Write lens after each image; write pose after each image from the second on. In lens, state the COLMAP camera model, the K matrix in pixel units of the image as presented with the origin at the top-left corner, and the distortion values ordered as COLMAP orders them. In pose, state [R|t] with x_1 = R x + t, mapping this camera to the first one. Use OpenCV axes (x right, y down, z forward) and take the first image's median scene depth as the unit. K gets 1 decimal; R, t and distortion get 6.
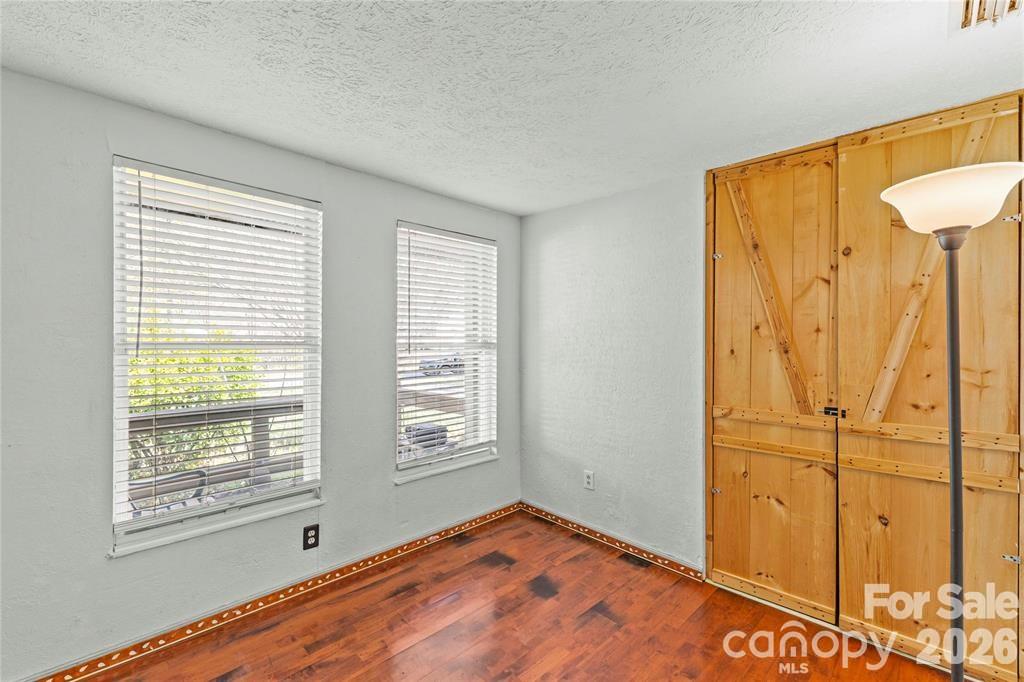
lens RADIAL K [[445.4, 0, 508.5], [0, 445.4, 339.8], [0, 0, 1]] dist [0.017045, 0.000092]
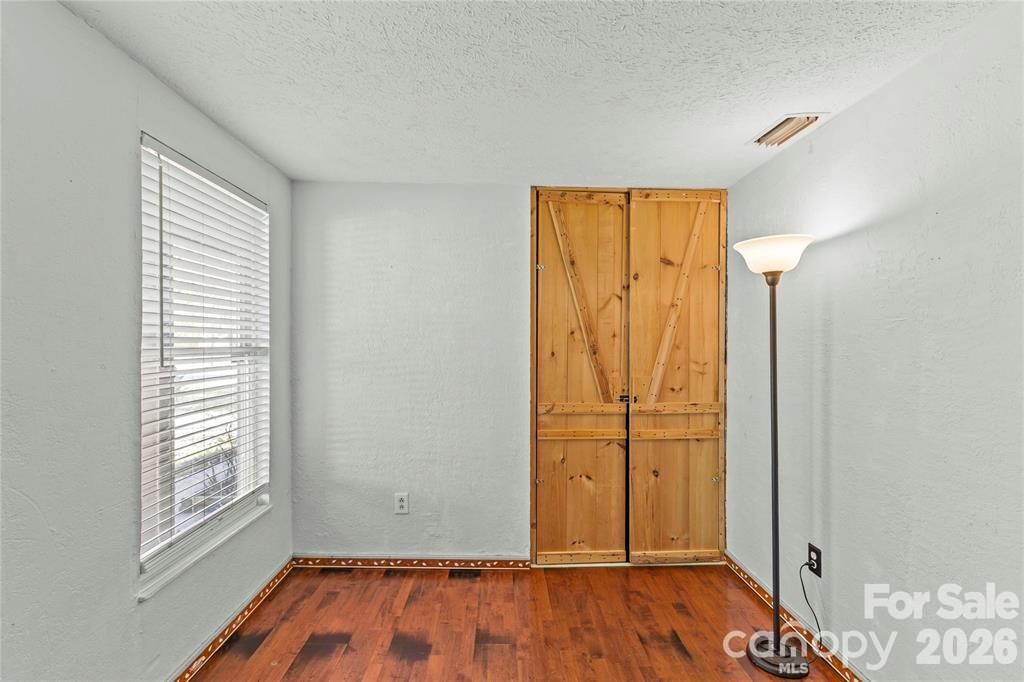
lens RADIAL K [[445.4, 0, 511.1], [0, 445.4, 343.9], [0, 0, 1]] dist [0.017045, 0.000092]
pose [[0.692536, -0.002584, 0.721378, -0.381924], [-0.000424, 0.999992, 0.003989, -0.002763], [-0.721383, -0.003068, 0.692530, 0.303541]]
